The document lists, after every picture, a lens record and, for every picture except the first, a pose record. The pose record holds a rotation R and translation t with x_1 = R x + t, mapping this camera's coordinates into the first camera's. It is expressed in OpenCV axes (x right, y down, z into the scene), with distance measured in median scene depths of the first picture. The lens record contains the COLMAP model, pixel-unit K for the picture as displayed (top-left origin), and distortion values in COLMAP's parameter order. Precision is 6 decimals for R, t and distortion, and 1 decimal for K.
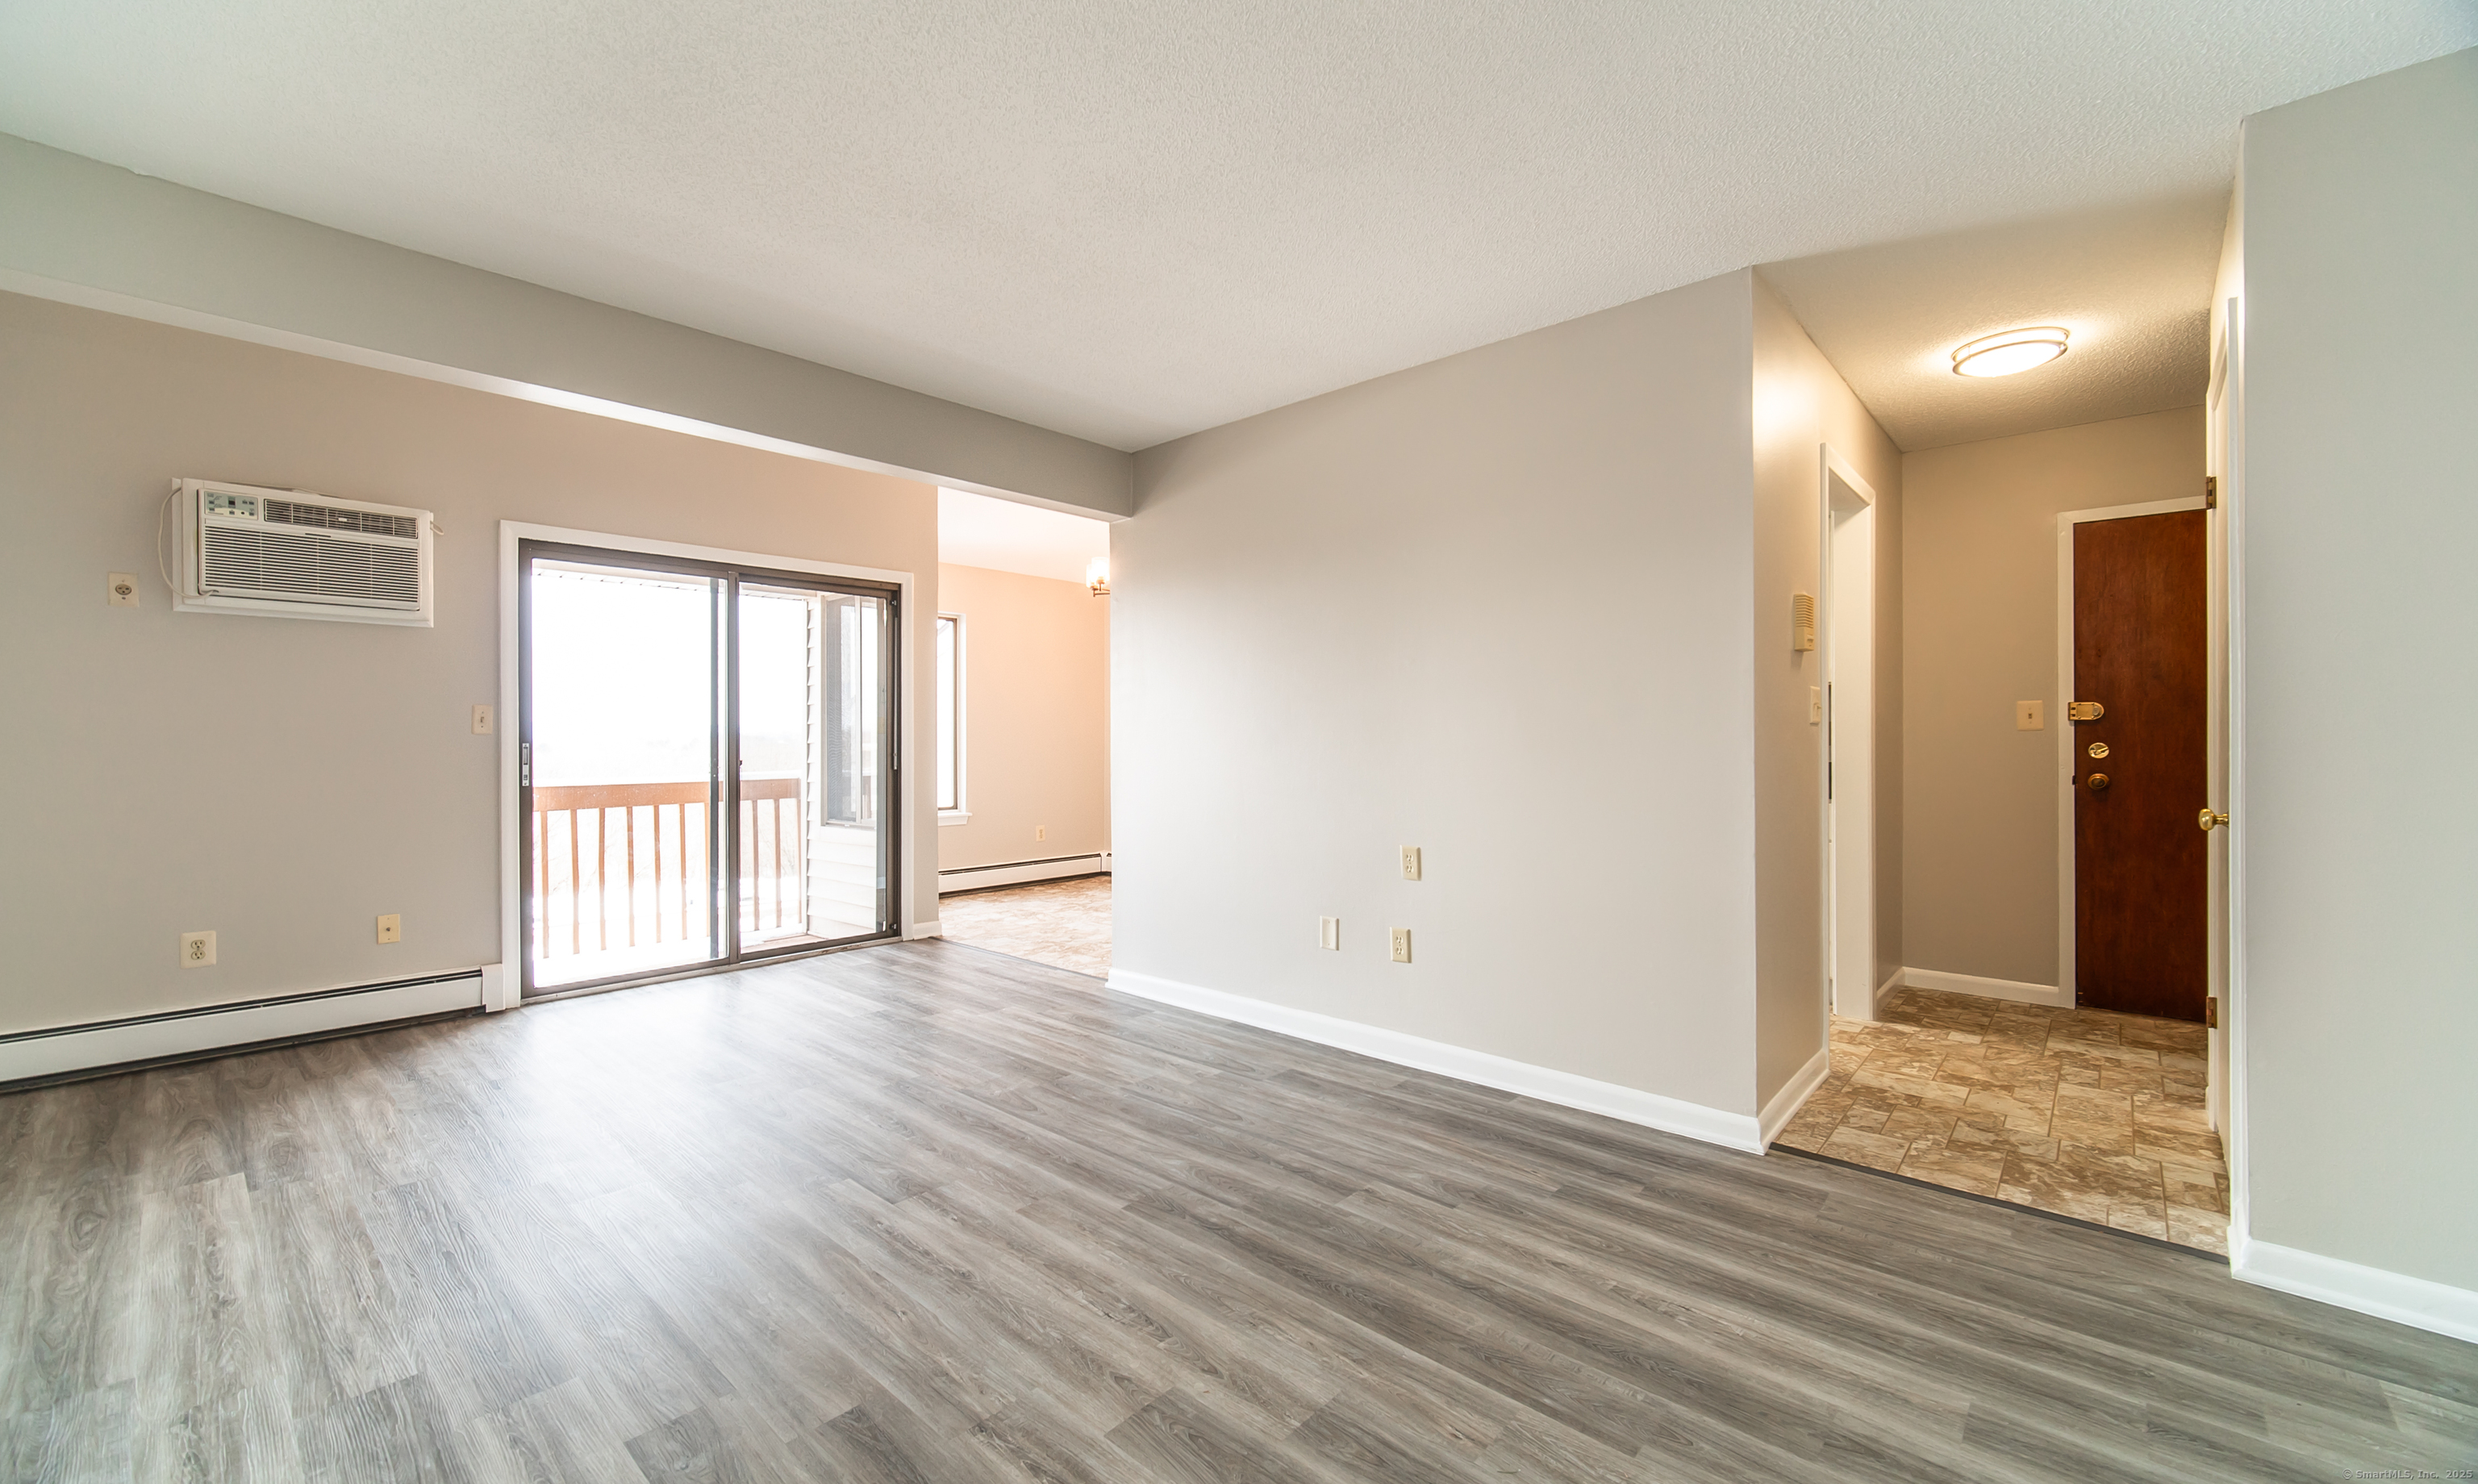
lens RADIAL K [[975.9, 0, 1215.8], [0, 975.9, 739.1], [0, 0, 1]] dist [0.007795, 0.000526]
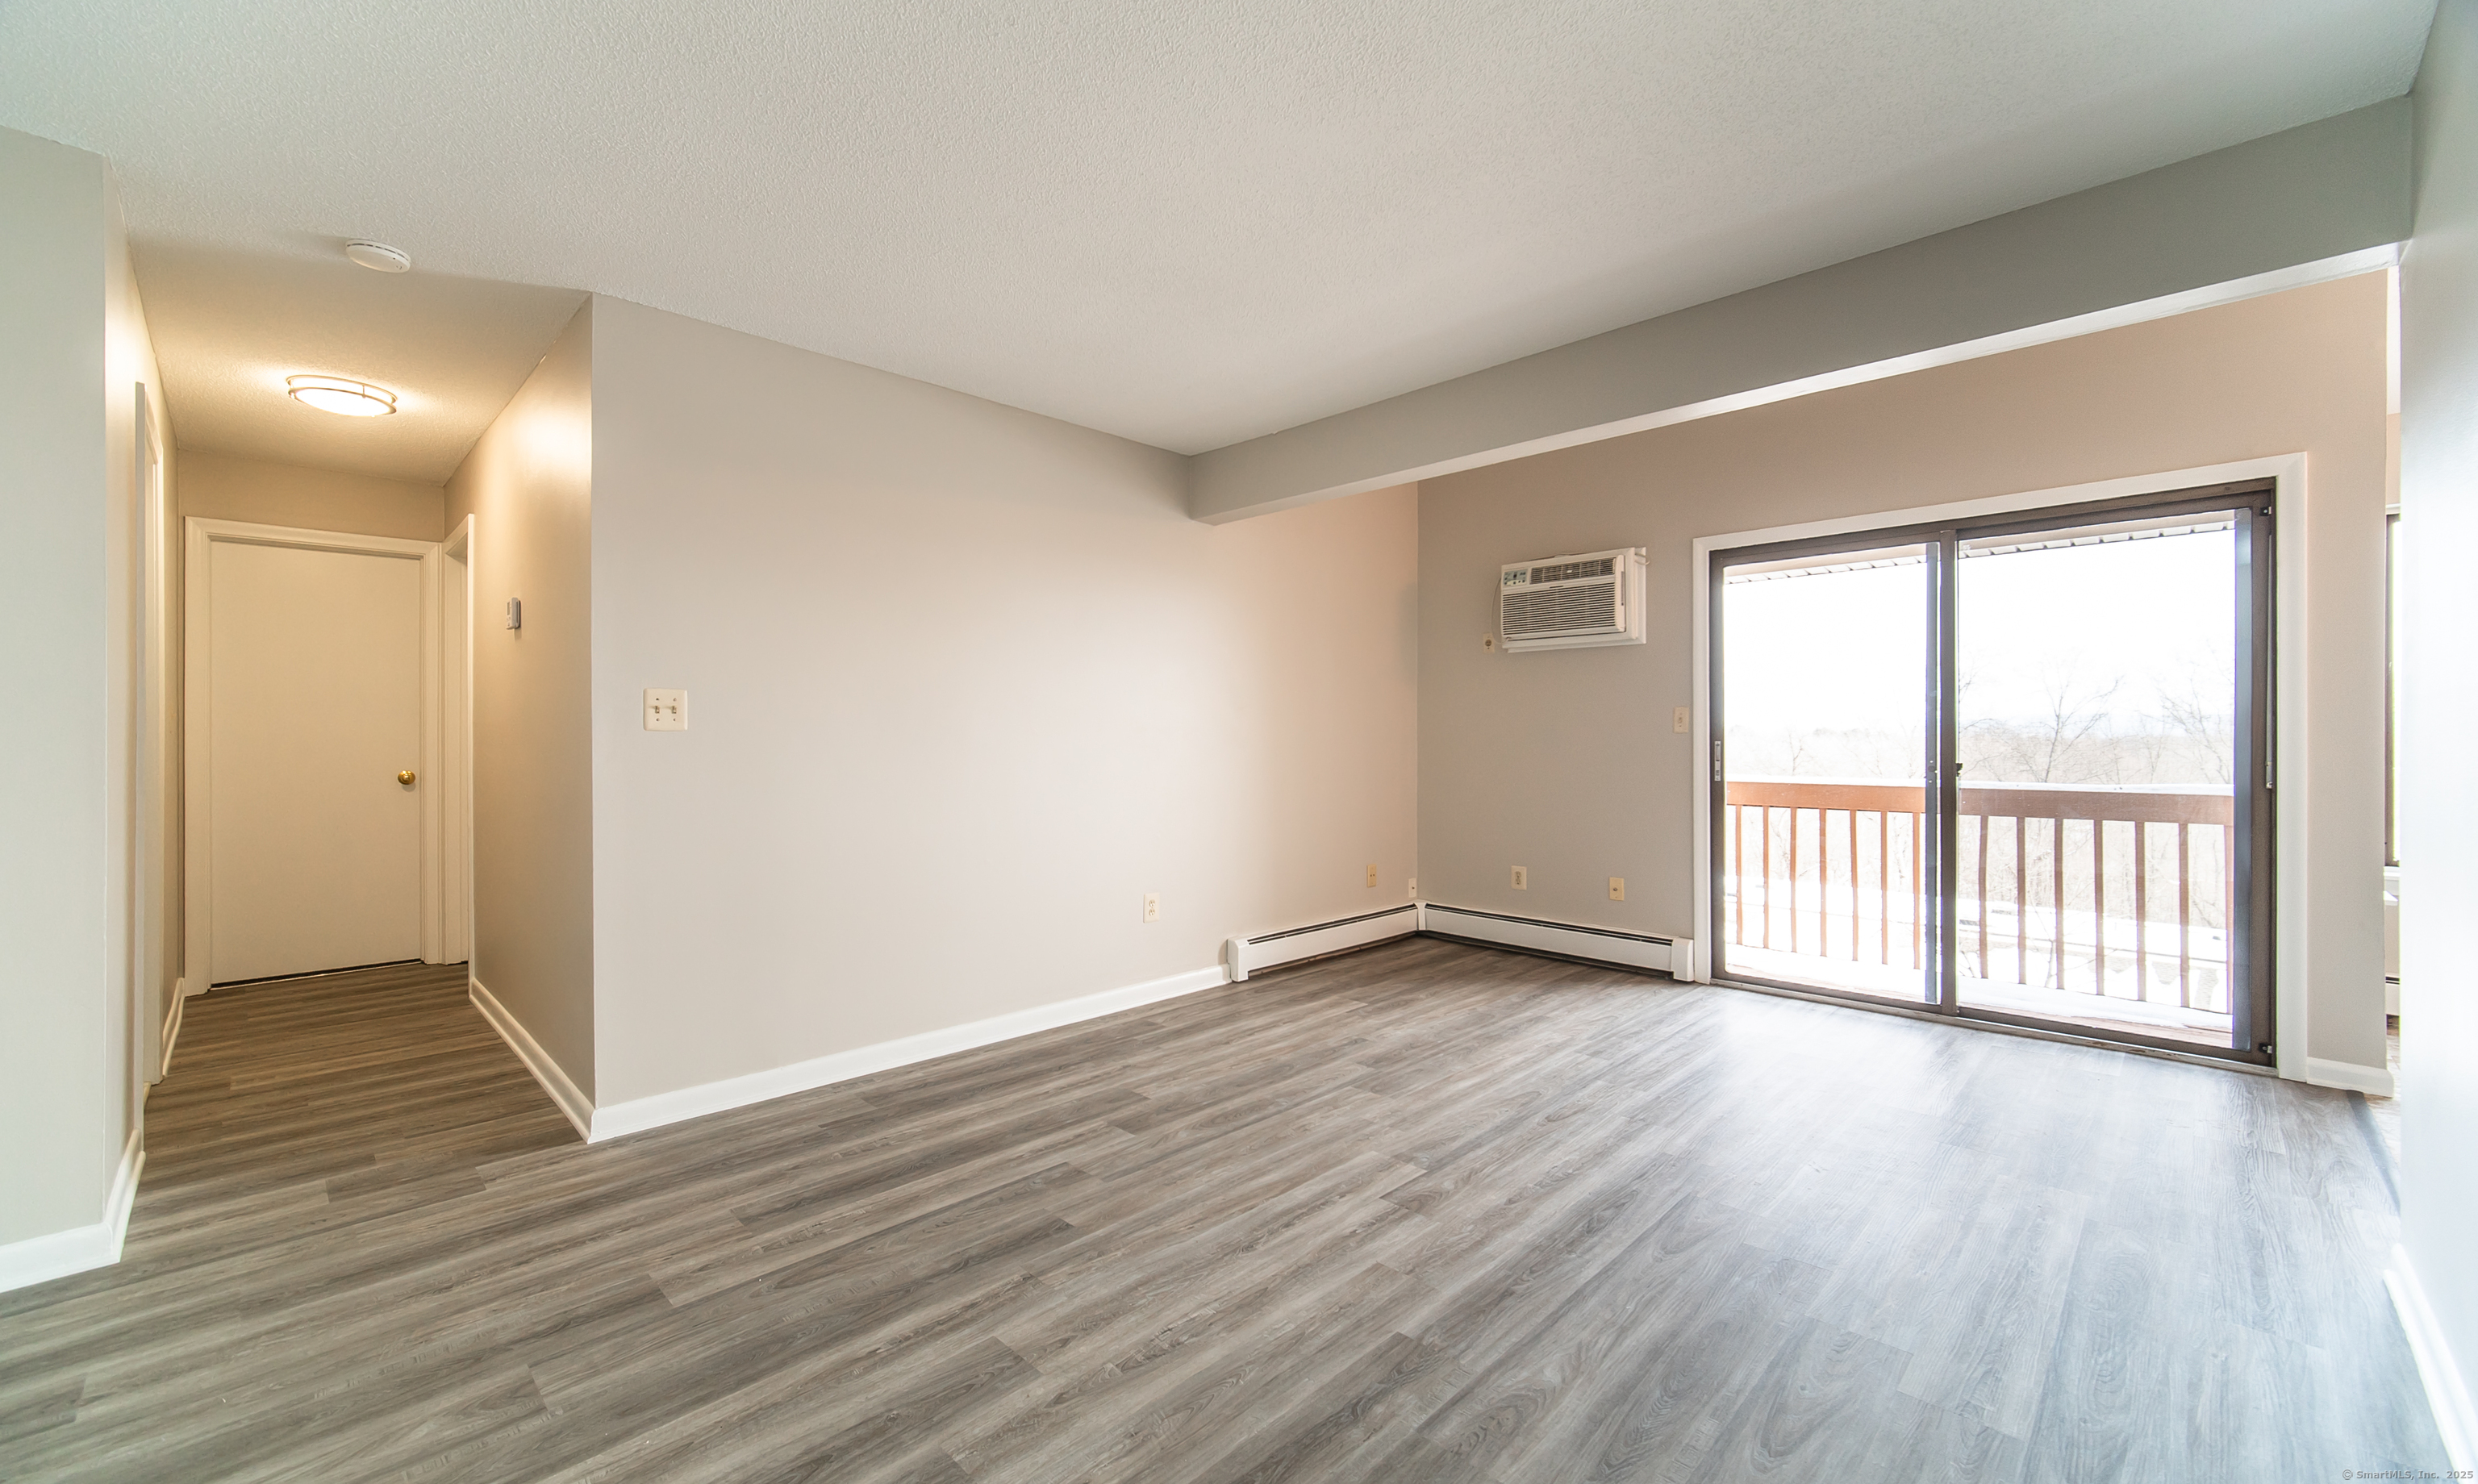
lens RADIAL K [[984.8, 0, 1212.6], [0, 984.8, 736.1], [0, 0, 1]] dist [-0.009801, 0.000314]
pose [[-0.041768, -0.000002, -0.999127, 0.408377], [-0.000182, 1.000000, 0.000006, -0.001044], [0.999127, 0.000182, -0.041768, 0.513792]]
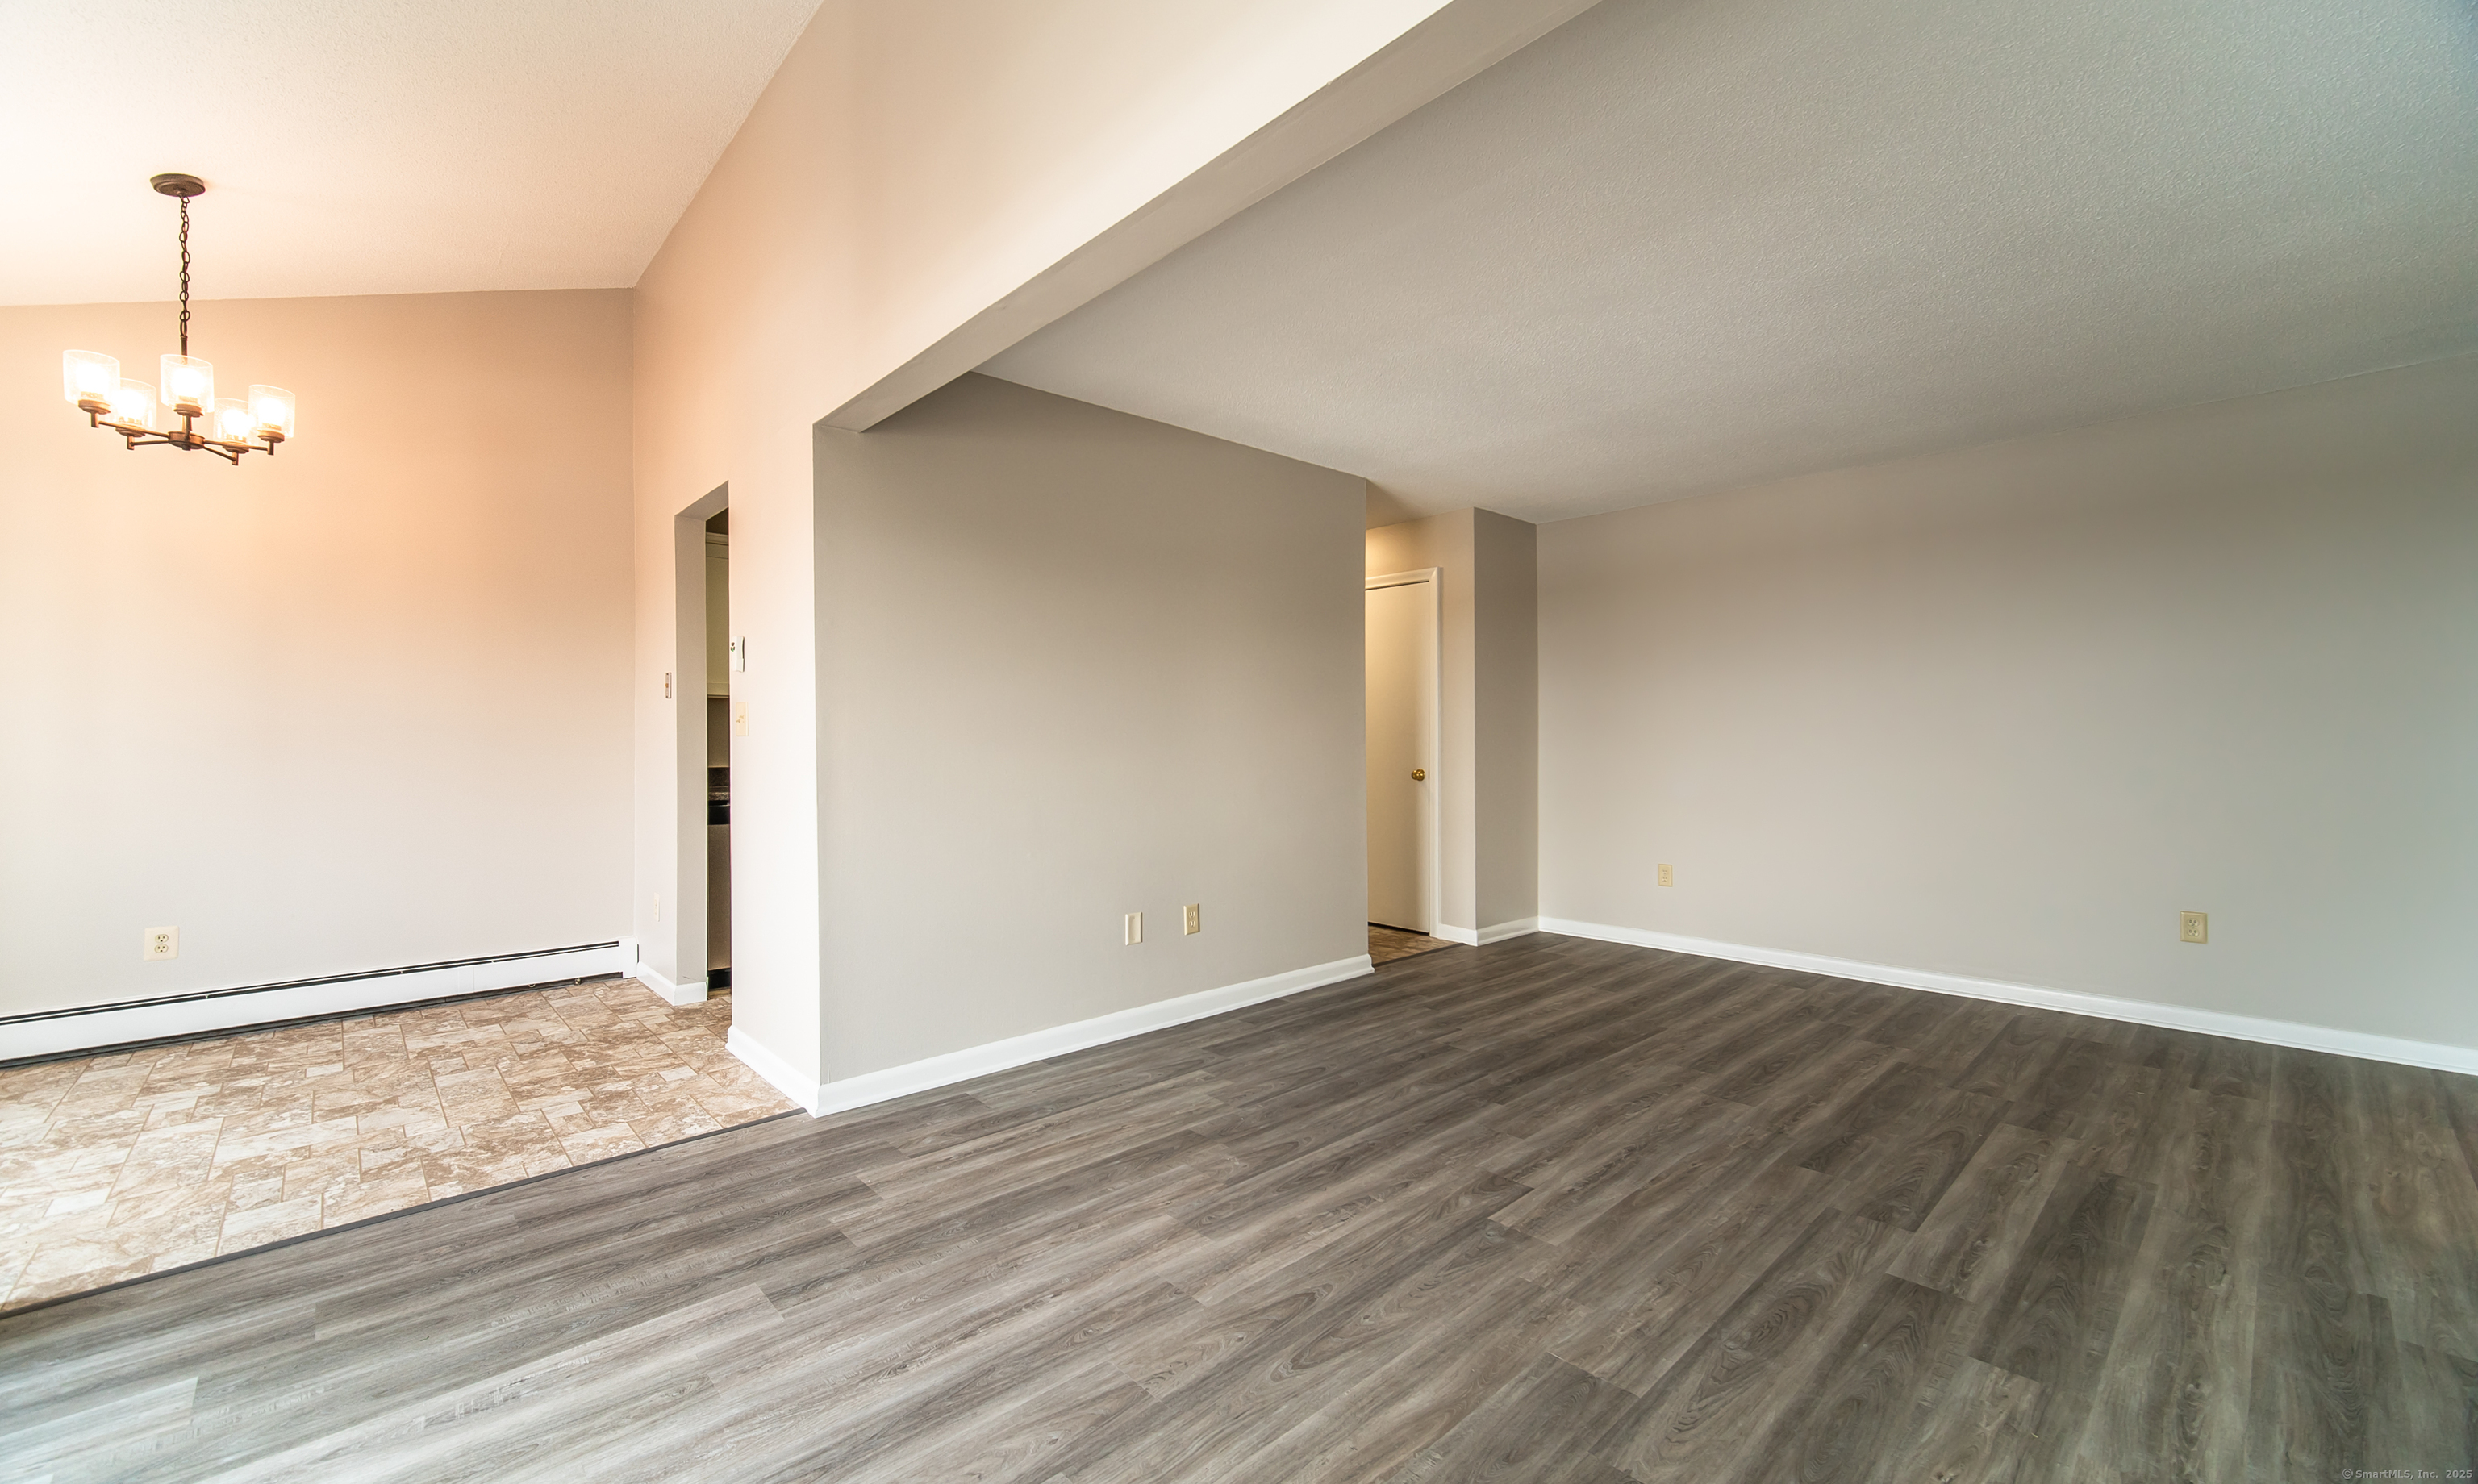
lens RADIAL K [[973.8, 0, 1199.8], [0, 973.8, 771.4], [0, 0, 1]] dist [0.007241, 0.000235]
pose [[0.101162, -0.029254, 0.994440, -0.820567], [0.008700, 0.999555, 0.028519, -0.001507], [-0.994832, 0.005767, 0.101371, 0.736047]]
